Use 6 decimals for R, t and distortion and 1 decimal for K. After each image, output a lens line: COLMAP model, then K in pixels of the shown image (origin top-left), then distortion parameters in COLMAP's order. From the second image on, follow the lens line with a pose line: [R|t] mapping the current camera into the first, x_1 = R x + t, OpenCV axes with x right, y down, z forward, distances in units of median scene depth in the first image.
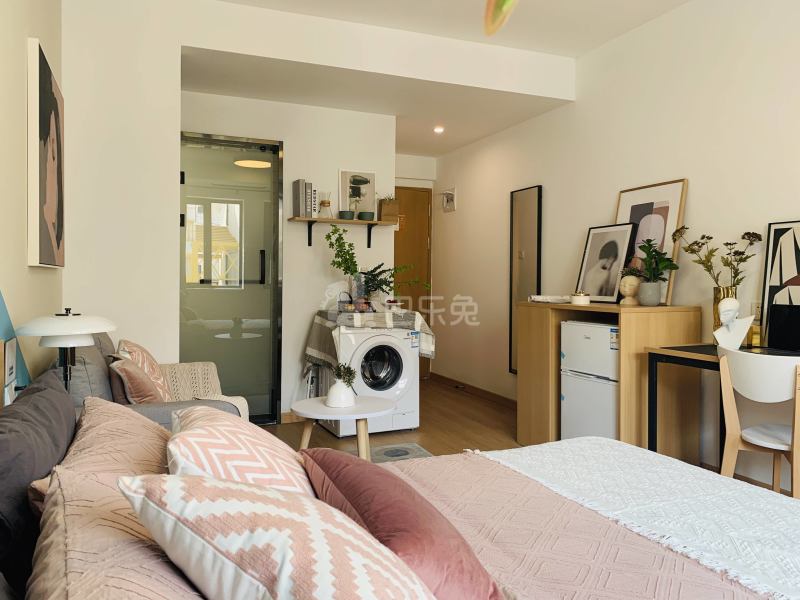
lens RADIAL K [[637.0, 0, 401.1], [0, 637.0, 287.5], [0, 0, 1]] dist [0.087056, -0.138789]
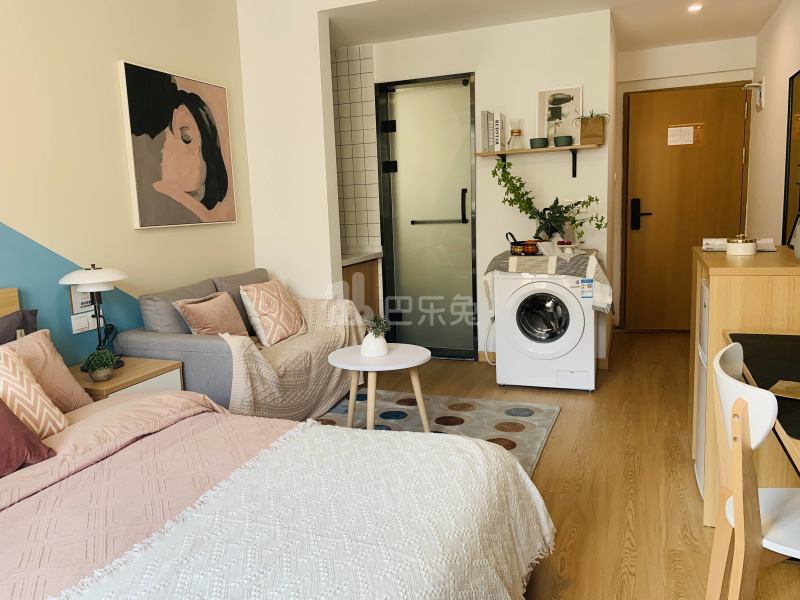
lens RADIAL K [[637.0, 0, 401.1], [0, 637.0, 287.5], [0, 0, 1]] dist [0.087056, -0.138789]
pose [[0.690942, 0.063769, -0.720092, 0.441951], [0.035483, 0.991909, 0.121888, -0.030120], [0.722039, -0.109768, 0.683089, 0.234179]]
